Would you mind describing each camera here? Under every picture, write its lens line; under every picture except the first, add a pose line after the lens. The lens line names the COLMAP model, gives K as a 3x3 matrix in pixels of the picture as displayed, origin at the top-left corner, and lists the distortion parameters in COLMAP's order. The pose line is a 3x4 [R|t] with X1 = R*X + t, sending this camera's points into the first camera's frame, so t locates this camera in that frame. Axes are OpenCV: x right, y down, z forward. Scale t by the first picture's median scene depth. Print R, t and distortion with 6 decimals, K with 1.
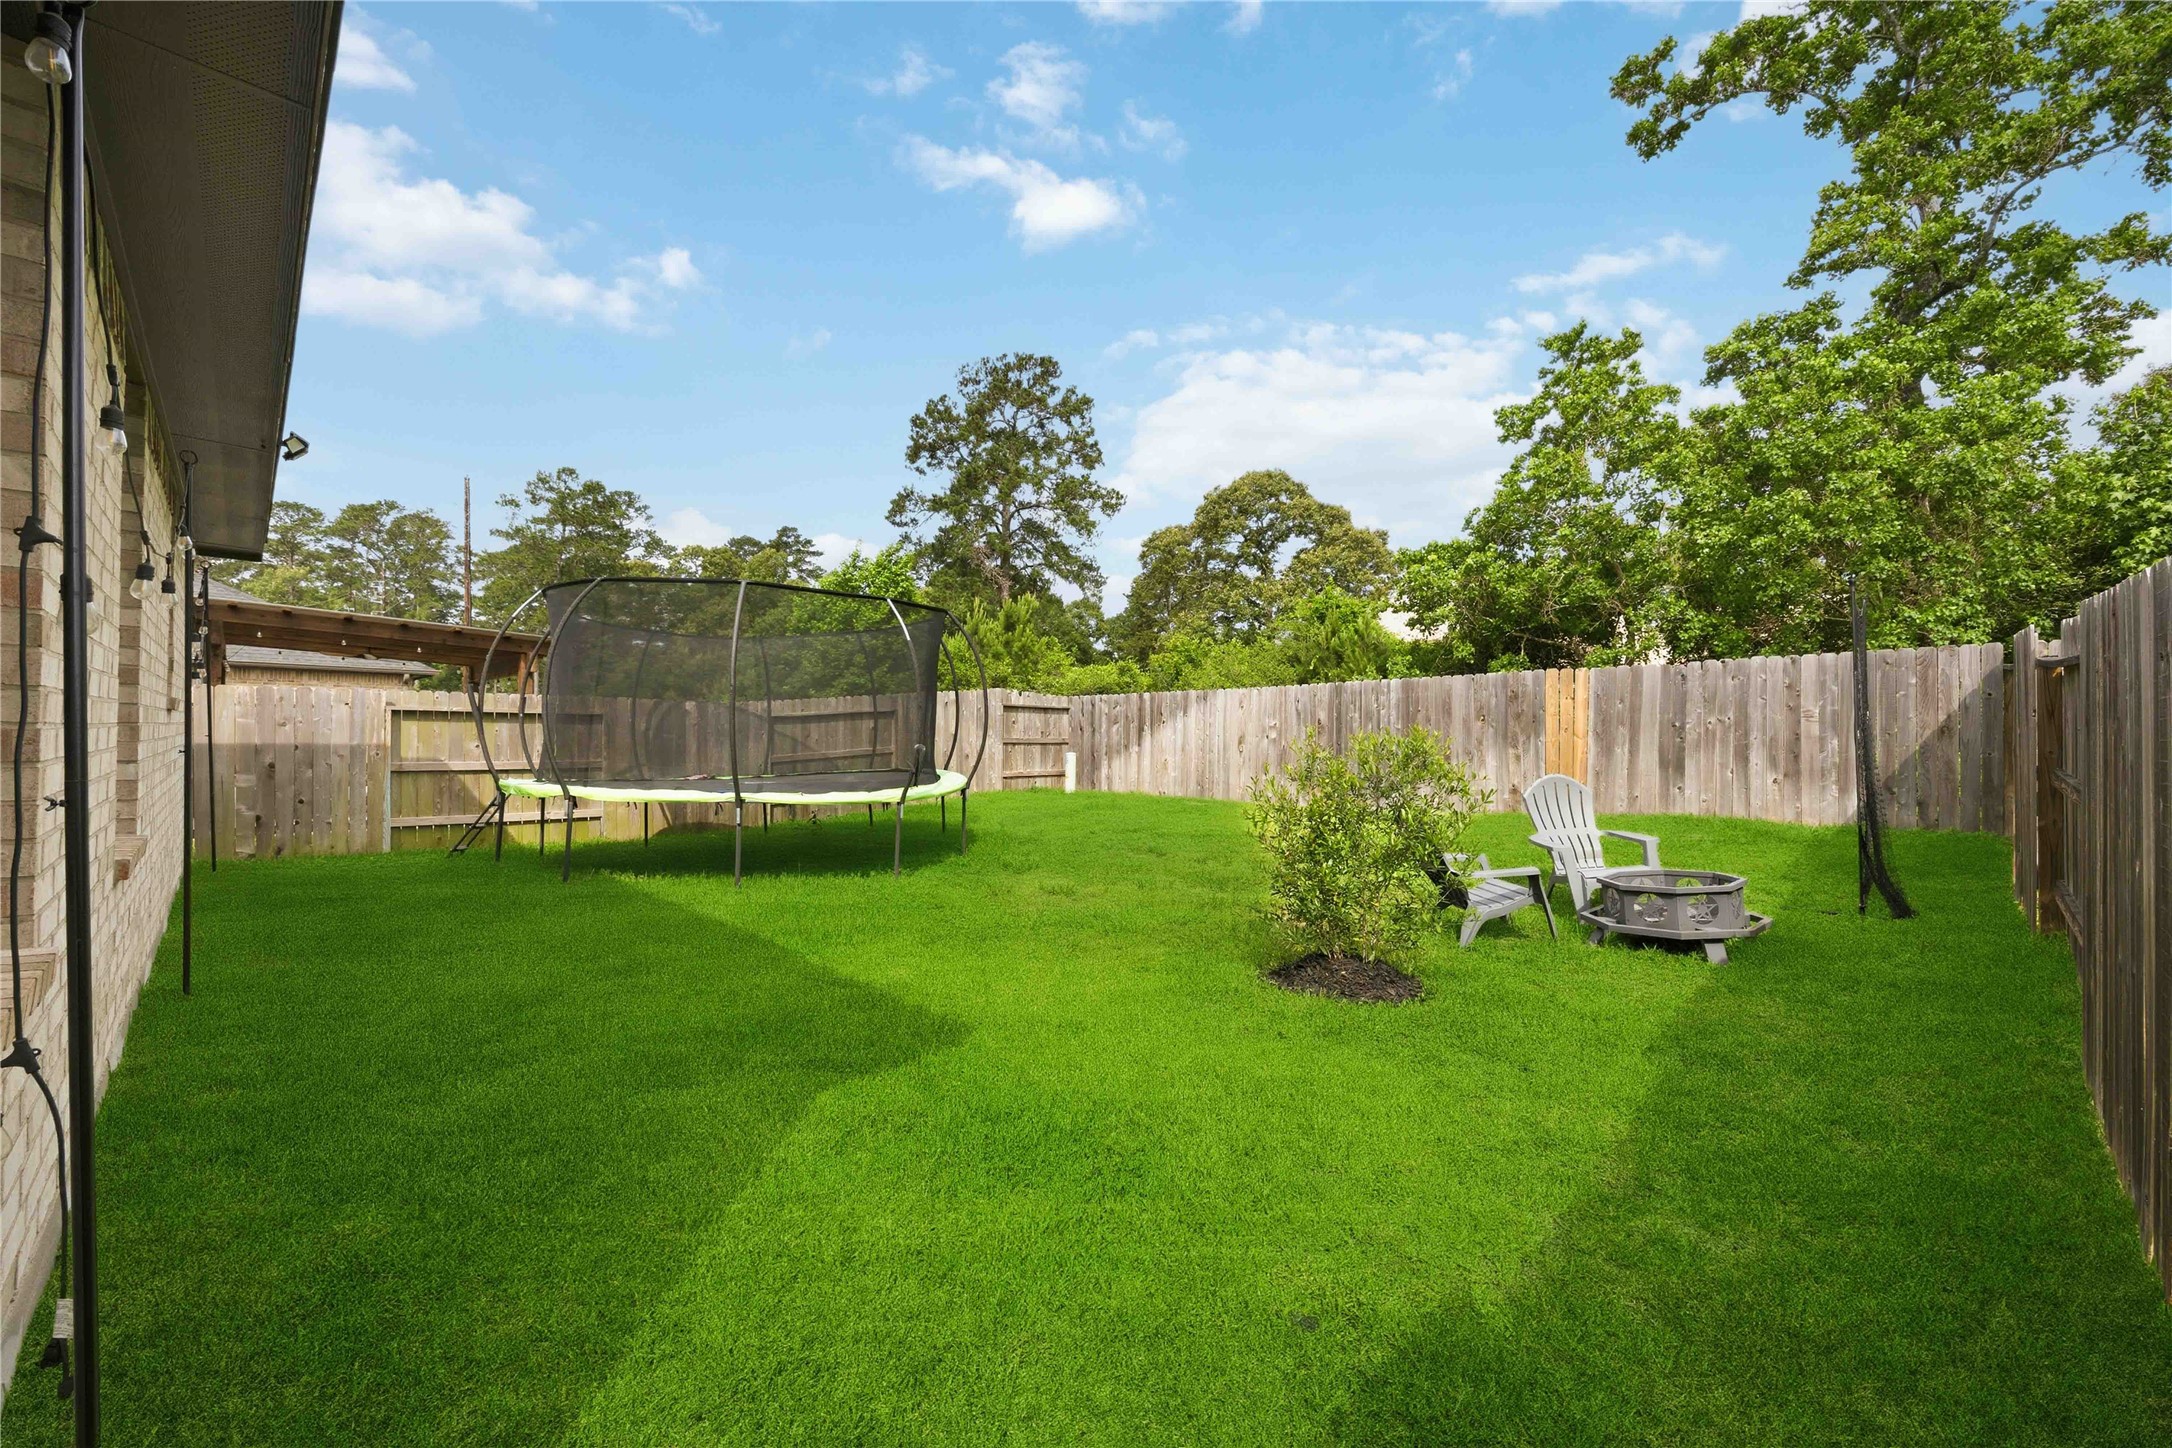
lens RADIAL K [[869.8, 0, 1085.7], [0, 869.8, 728.1], [0, 0, 1]] dist [0.014090, -0.005103]
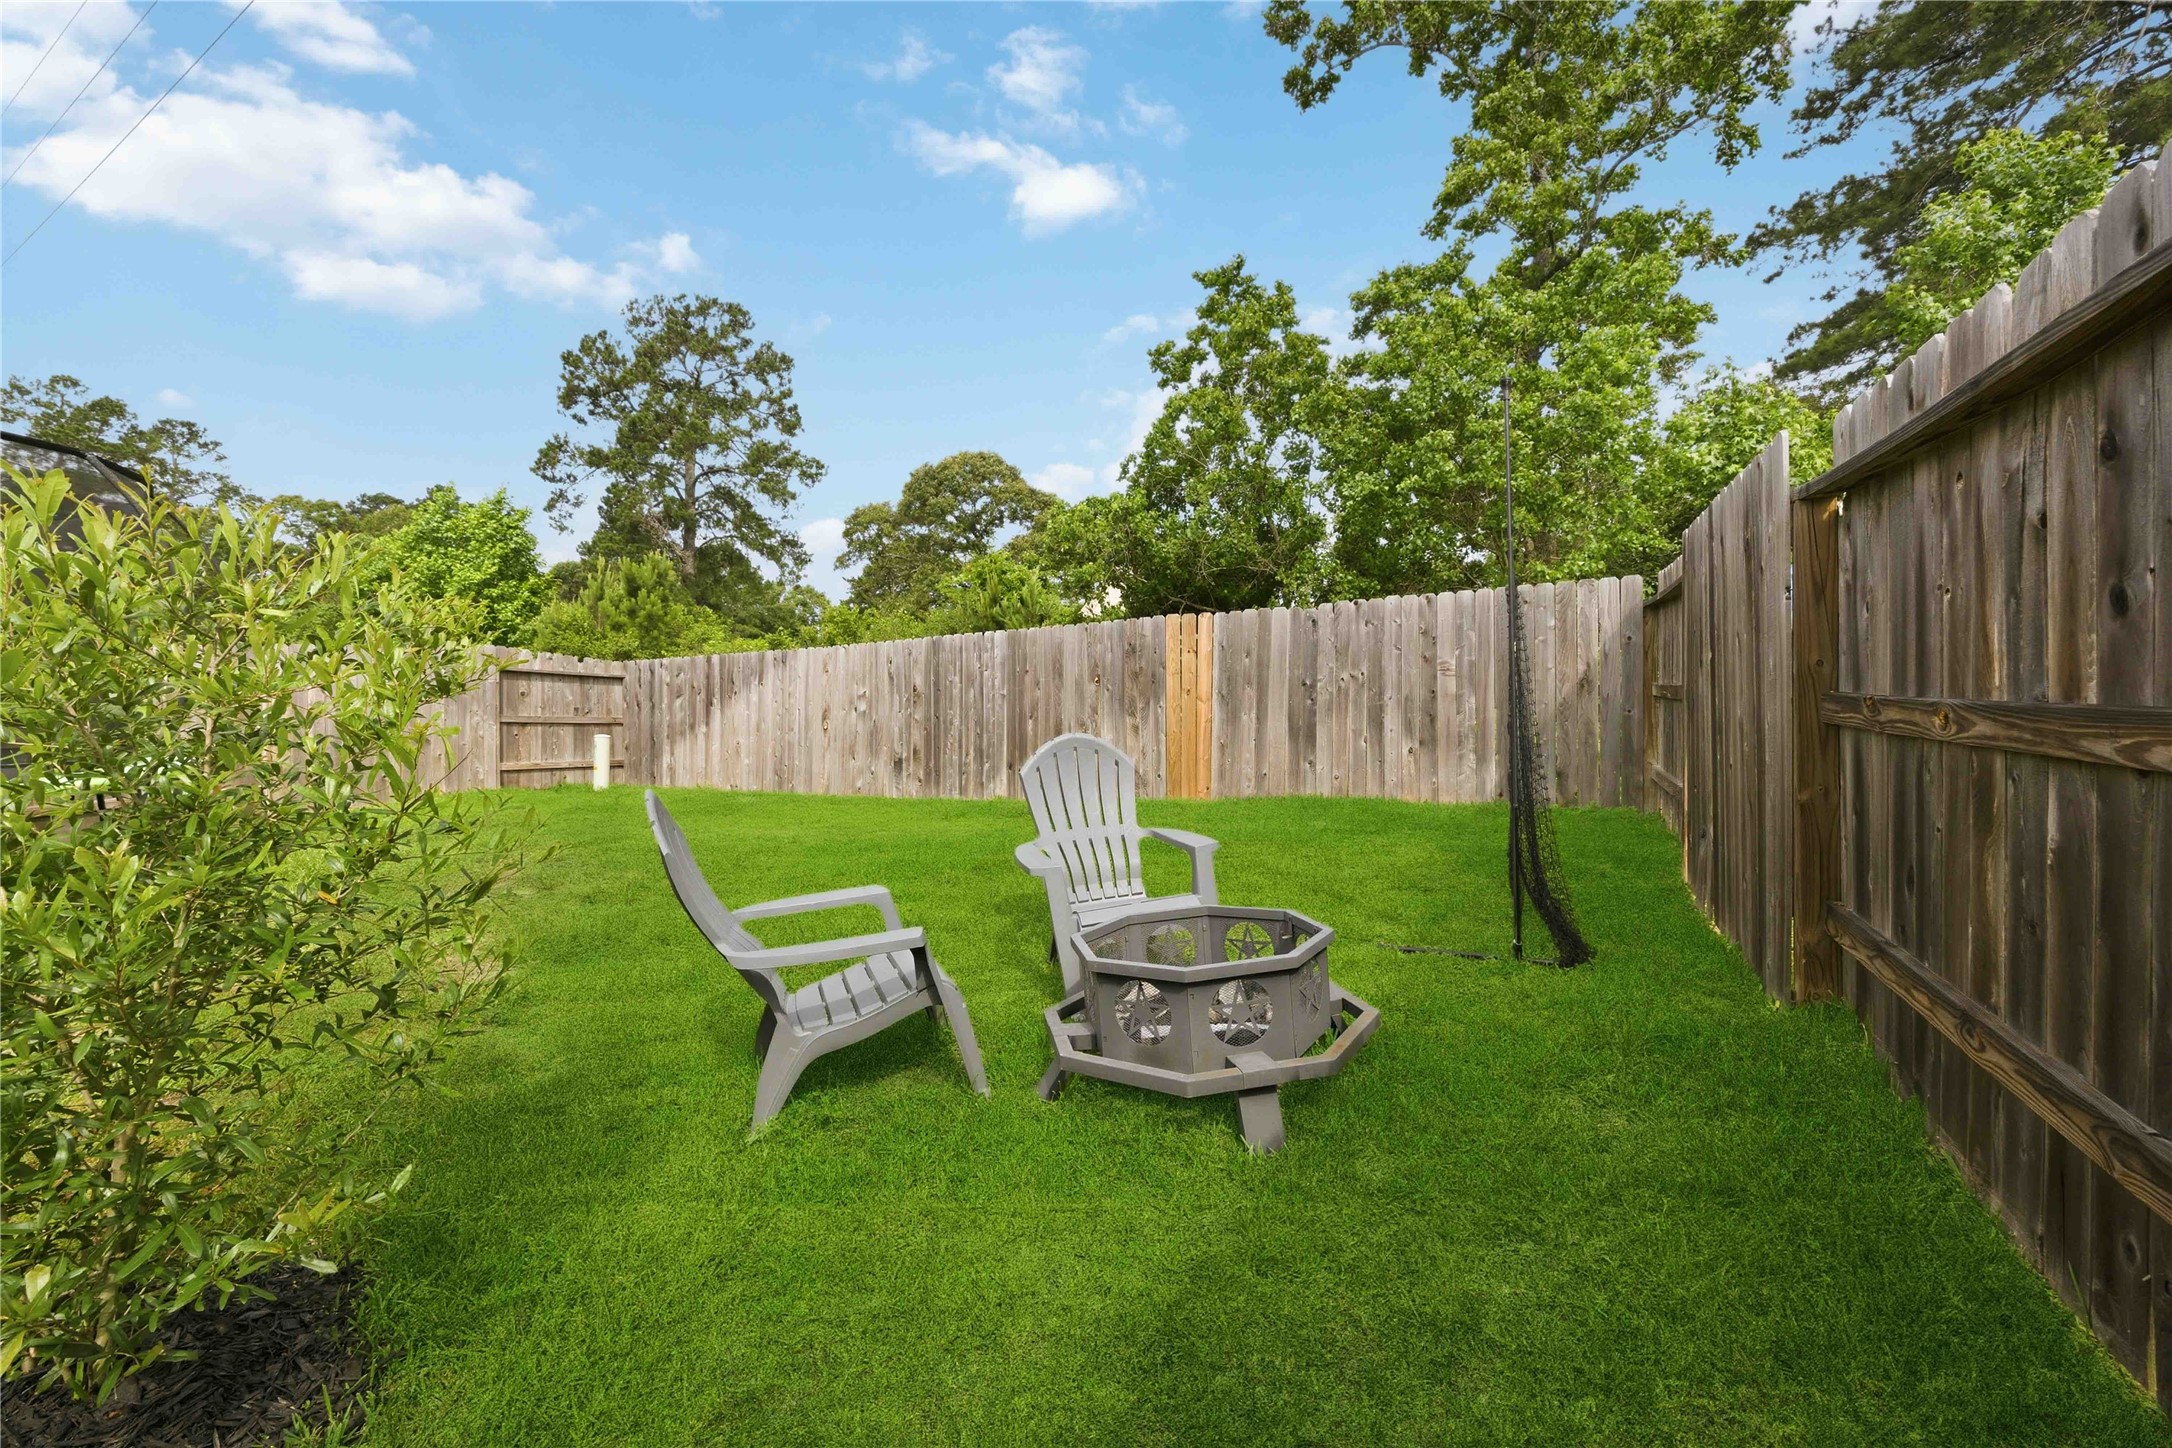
lens RADIAL K [[847.7, 0, 1086.0], [0, 847.7, 724.0], [0, 0, 1]] dist [0.001105, -0.000094]
pose [[0.959192, -0.004419, 0.282719, 0.159846], [0.004496, 0.999990, 0.000377, 0.019311], [-0.282718, 0.000910, 0.959203, 0.191866]]
